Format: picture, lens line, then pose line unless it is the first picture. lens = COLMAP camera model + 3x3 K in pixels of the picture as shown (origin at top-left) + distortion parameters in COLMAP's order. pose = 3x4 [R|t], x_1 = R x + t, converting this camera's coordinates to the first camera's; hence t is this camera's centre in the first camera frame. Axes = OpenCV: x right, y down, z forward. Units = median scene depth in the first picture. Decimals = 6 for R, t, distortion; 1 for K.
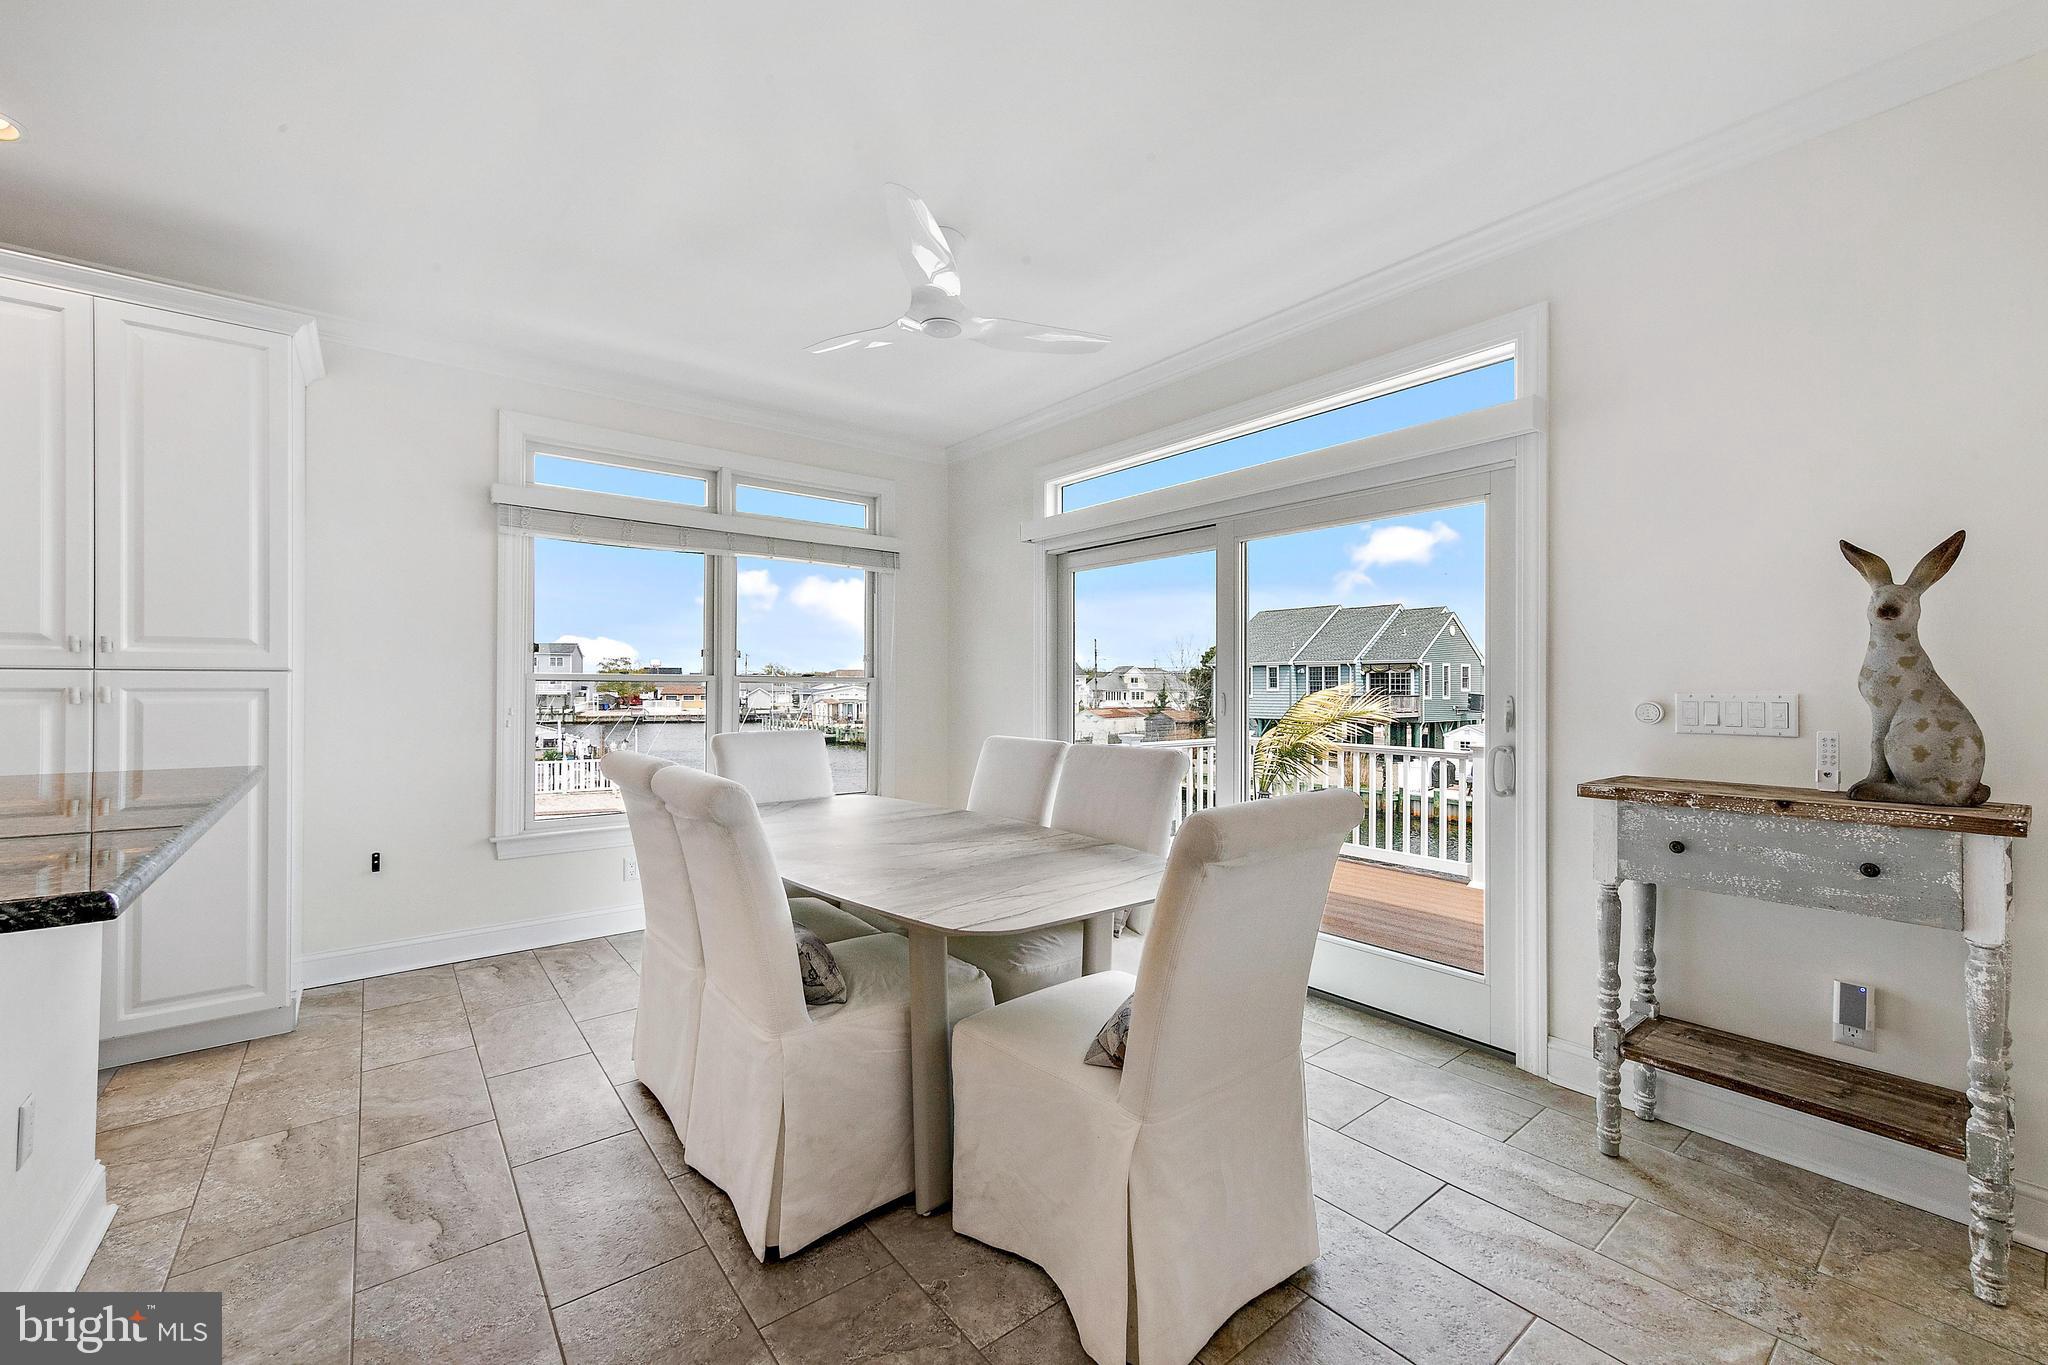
lens RADIAL K [[817.9, 0, 1024.0], [0, 817.9, 682.5], [0, 0, 1]] dist [0.003157, 0.000399]
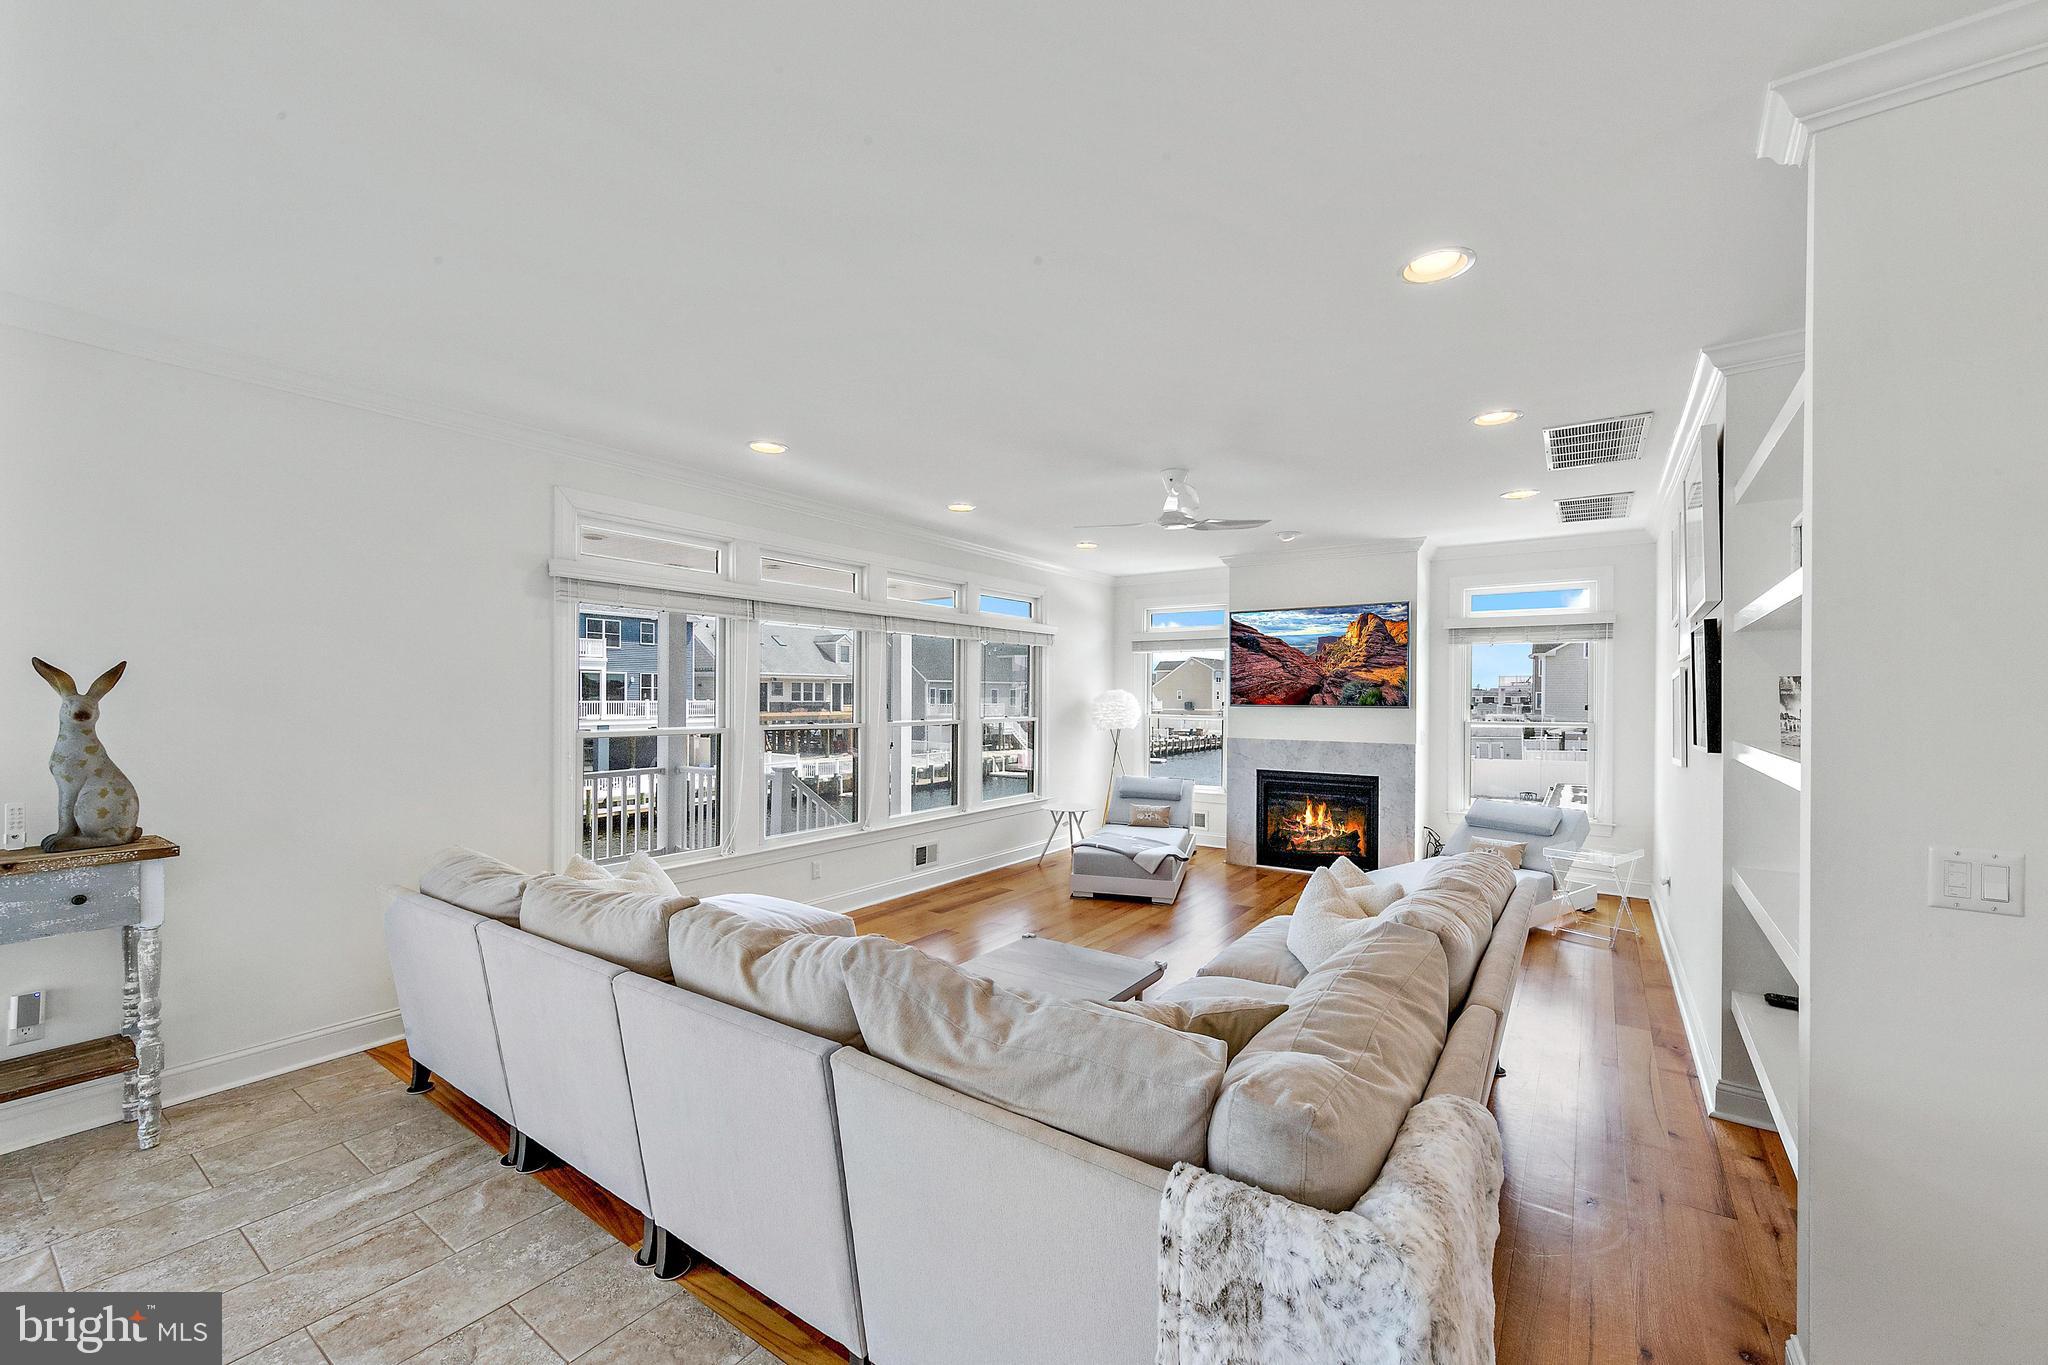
lens RADIAL K [[808.1, 0, 1028.0], [0, 808.1, 698.5], [0, 0, 1]] dist [0.001561, 0.000161]
pose [[-0.284677, -0.007867, 0.958591, -0.723326], [-0.012116, 0.999916, 0.004608, -0.135956], [-0.958547, -0.010302, -0.284748, -0.162870]]
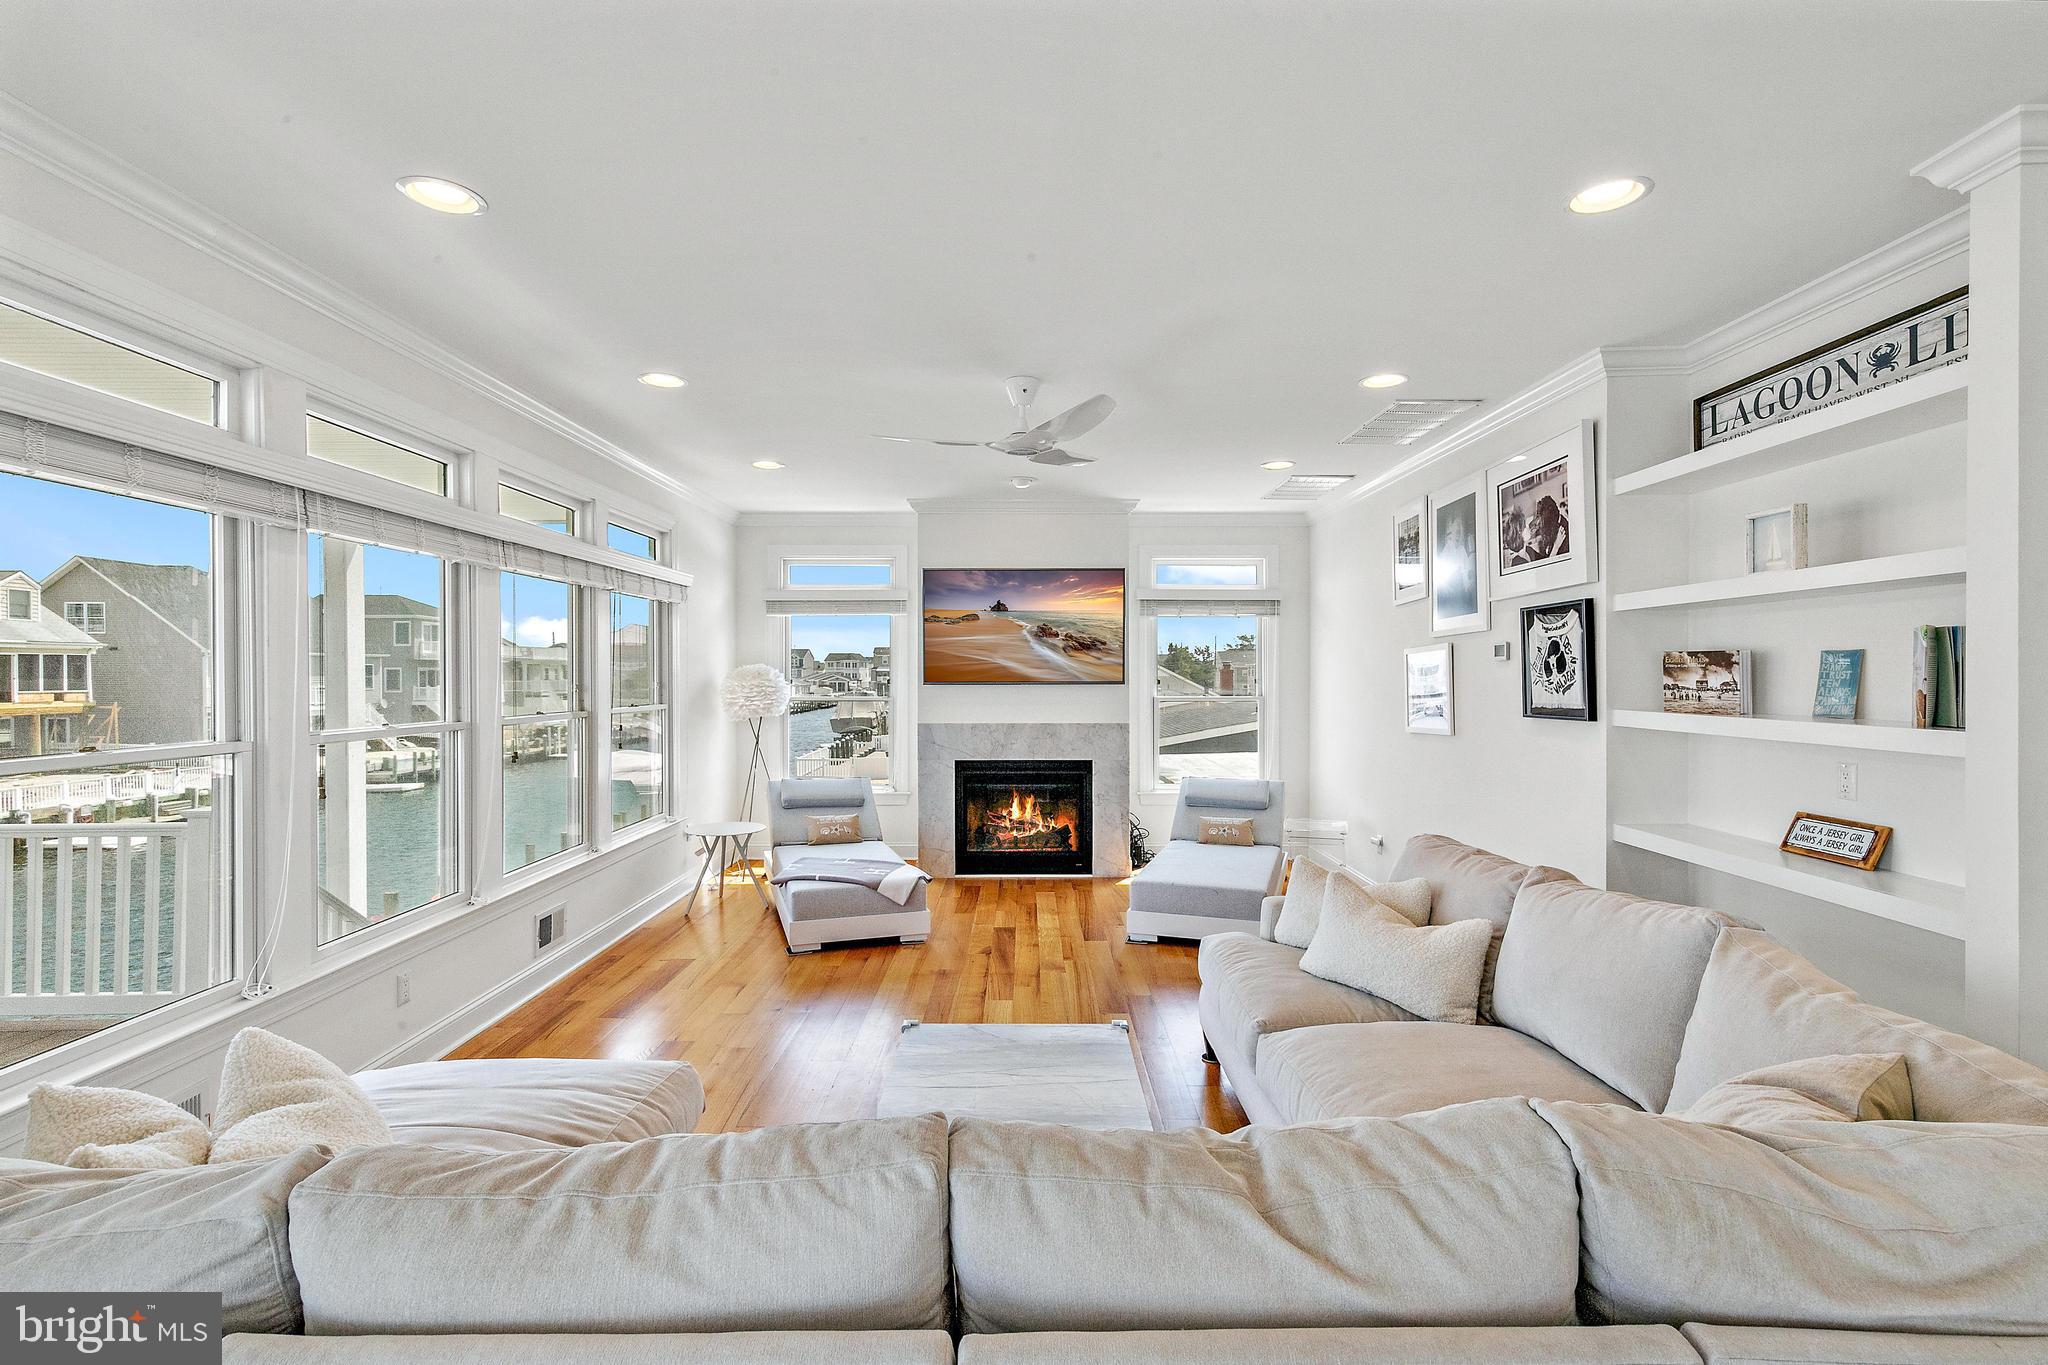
lens RADIAL K [[943.5, 0, 1019.1], [0, 943.5, 681.1], [0, 0, 1]] dist [0.006525, 0.000117]
pose [[-0.782625, -0.007798, 0.622445, 0.095524], [-0.005618, 0.999969, 0.005464, -0.128722], [-0.622468, 0.000779, -0.782645, 0.420319]]
